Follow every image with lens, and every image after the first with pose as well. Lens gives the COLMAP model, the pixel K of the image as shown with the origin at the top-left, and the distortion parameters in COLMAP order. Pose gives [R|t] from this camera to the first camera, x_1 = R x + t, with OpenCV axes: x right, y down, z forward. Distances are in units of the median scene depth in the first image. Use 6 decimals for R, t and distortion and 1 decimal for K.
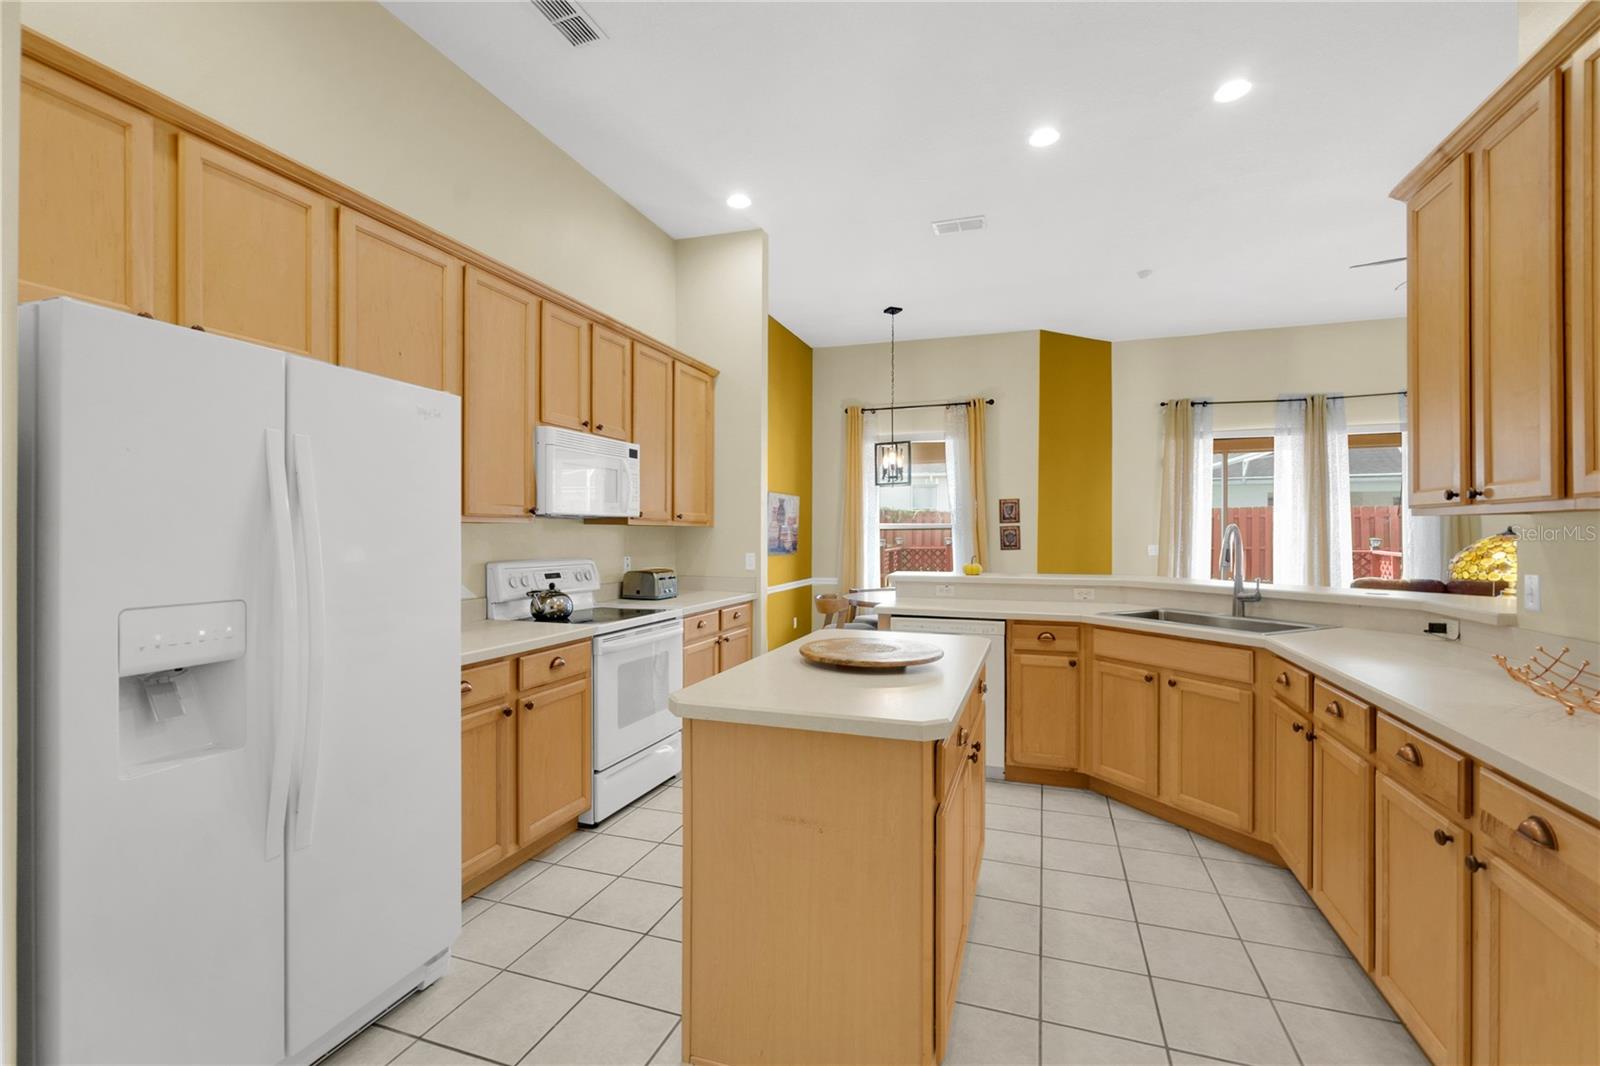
lens RADIAL K [[694.0, 0, 806.5], [0, 694.0, 535.0], [0, 0, 1]] dist [-0.003745, 0.000271]
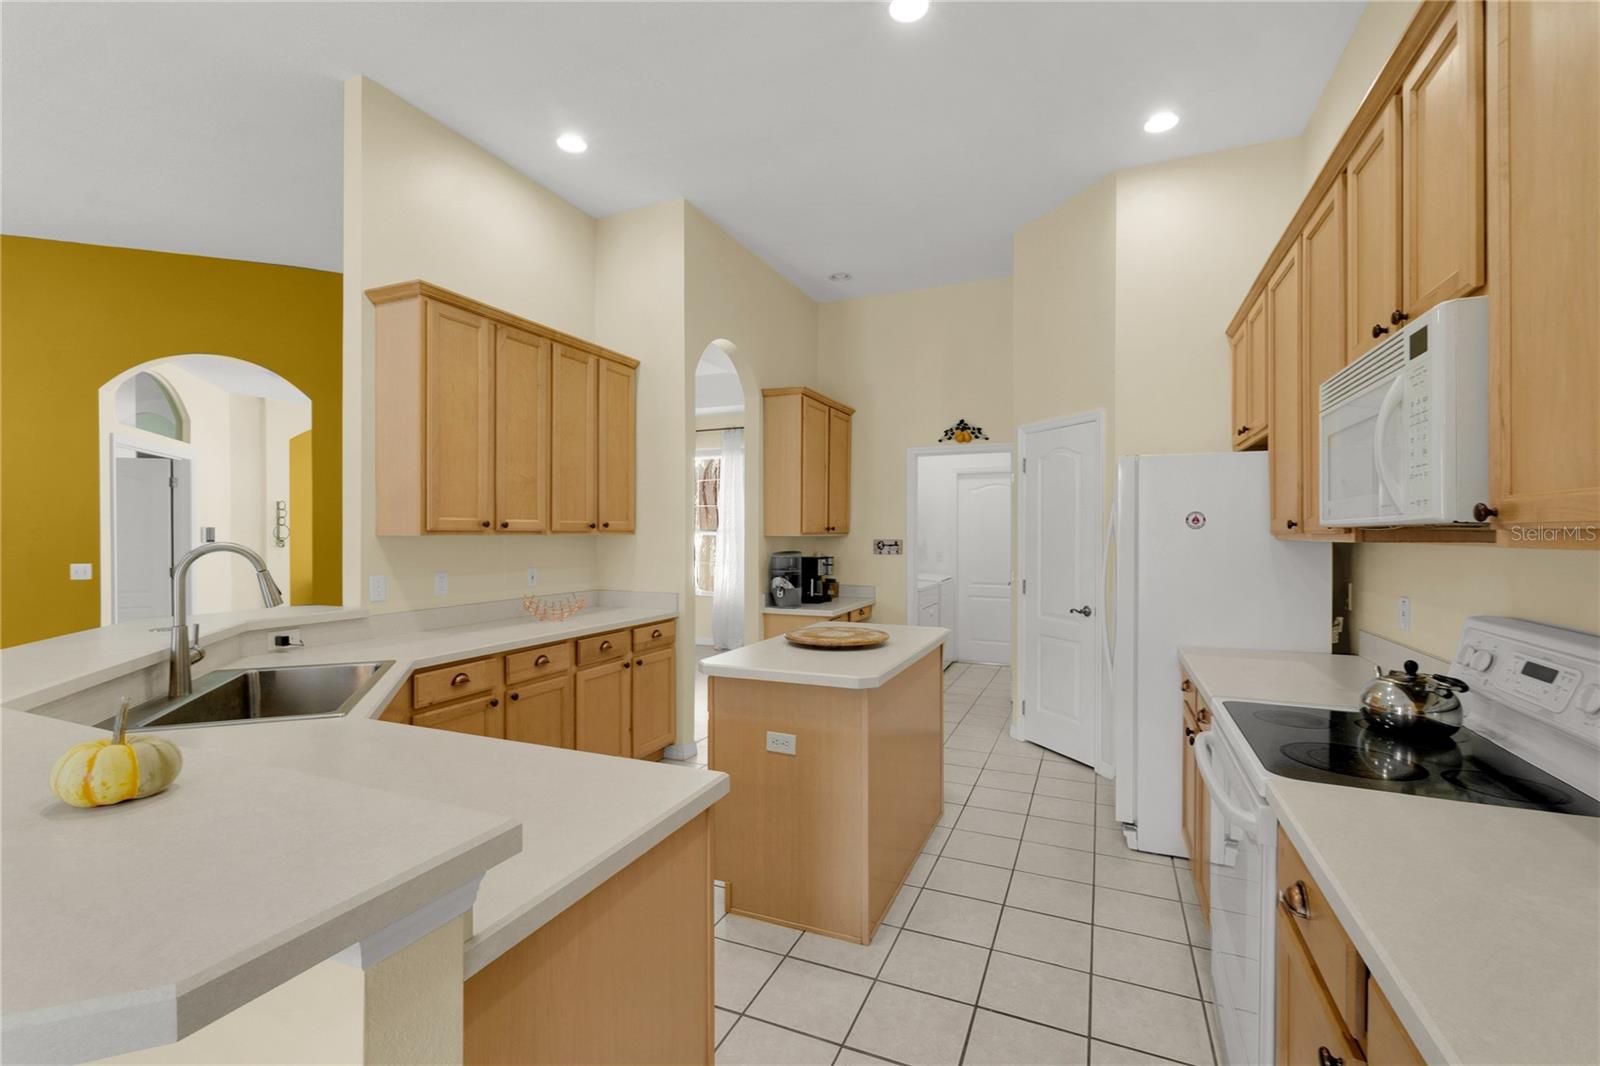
lens RADIAL K [[694.0, 0, 803.2], [0, 694.0, 529.5], [0, 0, 1]] dist [-0.003745, 0.000271]
pose [[-0.996876, -0.000941, 0.078971, 0.036124], [-0.000976, 0.999999, -0.000396, -0.017411], [-0.078971, -0.000472, -0.996877, 1.209080]]
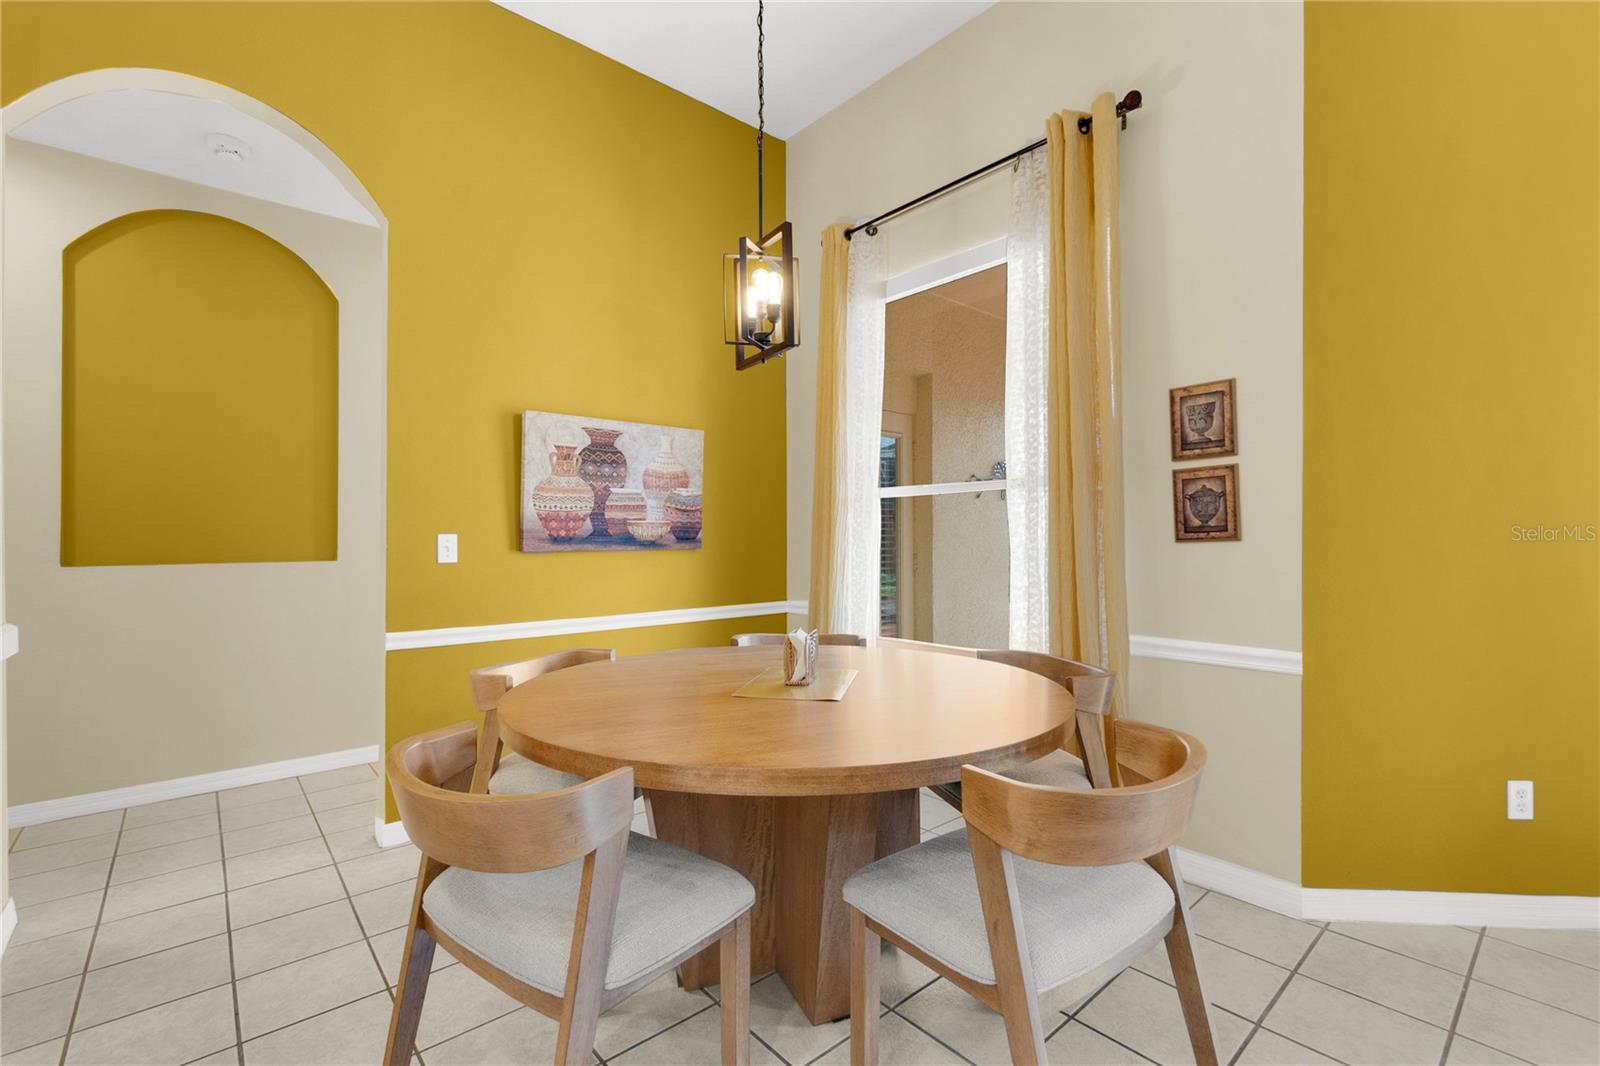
lens RADIAL K [[694.0, 0, 796.8], [0, 694.0, 532.2], [0, 0, 1]] dist [-0.003745, 0.000271]
pose [[0.861379, -0.006769, -0.507918, 0.496974], [0.002102, 0.999950, -0.009763, 0.033793], [0.507959, 0.007342, 0.861350, 1.061624]]
